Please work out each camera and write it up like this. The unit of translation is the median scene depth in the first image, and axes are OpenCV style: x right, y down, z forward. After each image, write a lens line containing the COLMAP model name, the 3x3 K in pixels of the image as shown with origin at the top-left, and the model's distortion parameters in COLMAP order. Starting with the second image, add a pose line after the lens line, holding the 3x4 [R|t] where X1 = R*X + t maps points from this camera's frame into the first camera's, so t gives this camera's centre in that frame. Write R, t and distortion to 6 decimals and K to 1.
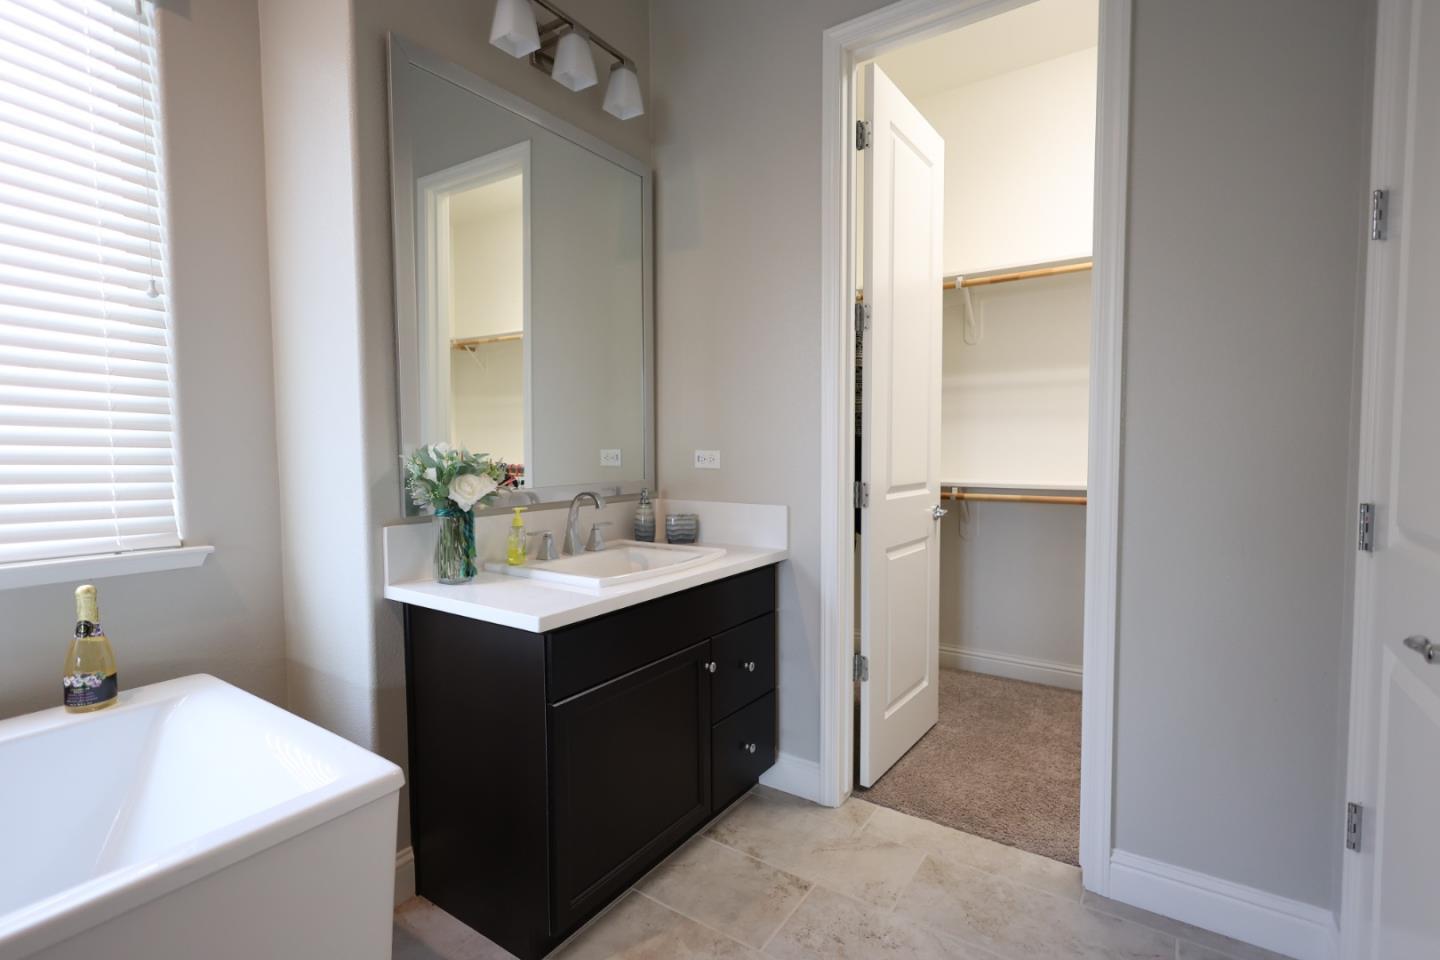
lens RADIAL K [[666.4, 0, 720.0], [0, 666.4, 480.0], [0, 0, 1]] dist [0.003468, -0.000484]
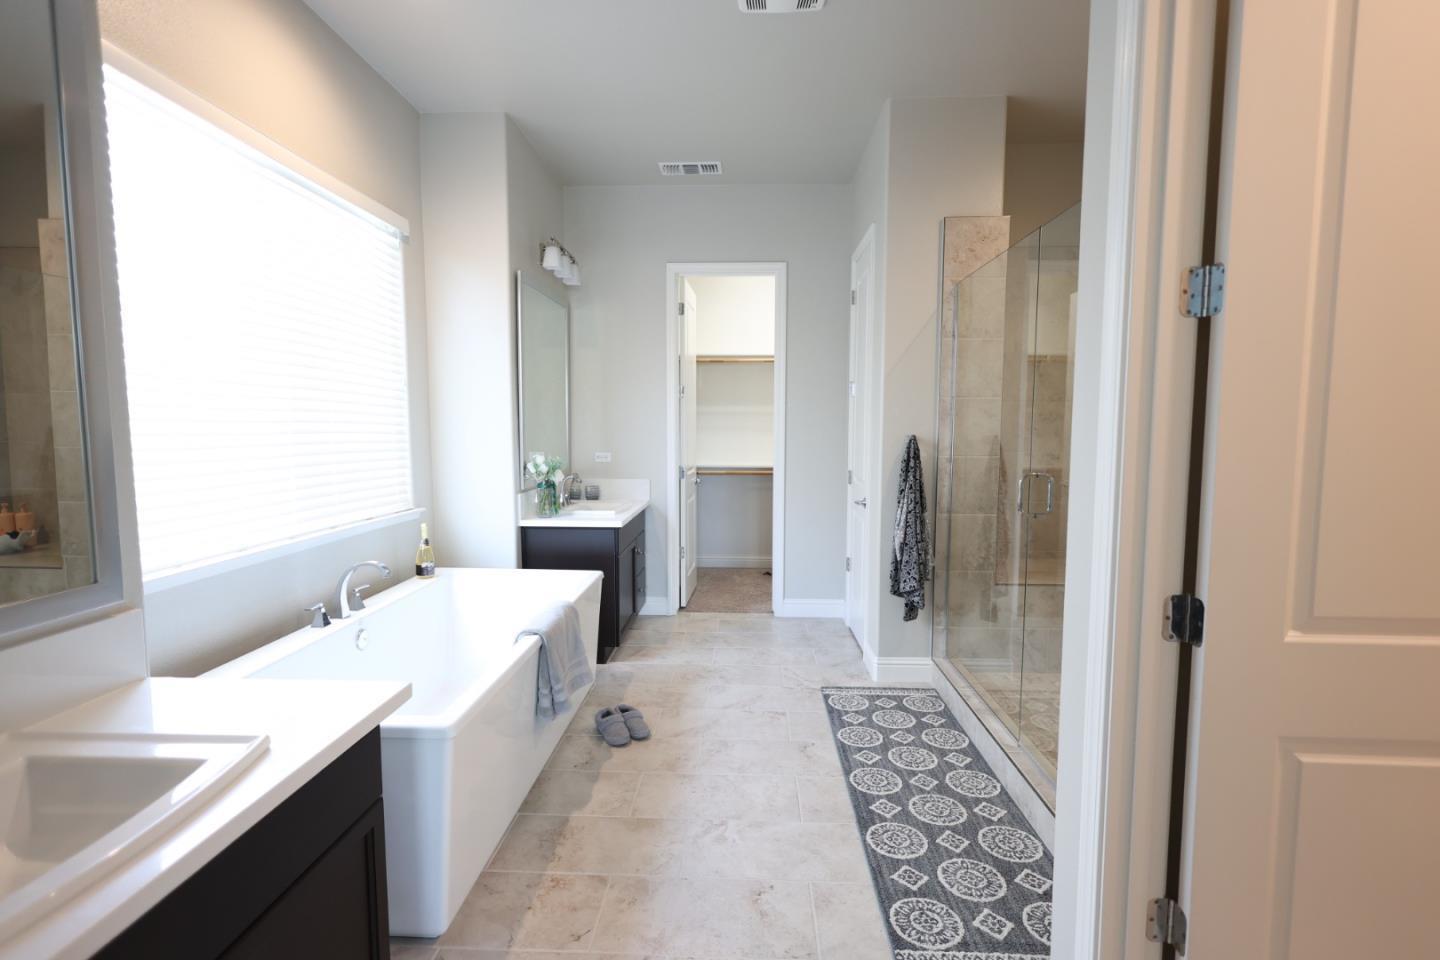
lens RADIAL K [[666.4, 0, 720.0], [0, 666.4, 480.0], [0, 0, 1]] dist [0.003468, -0.000484]
pose [[0.852552, -0.035656, 0.521424, -0.819317], [0.018420, 0.999100, 0.038203, -0.035762], [-0.522317, -0.022966, 0.852442, -0.927852]]
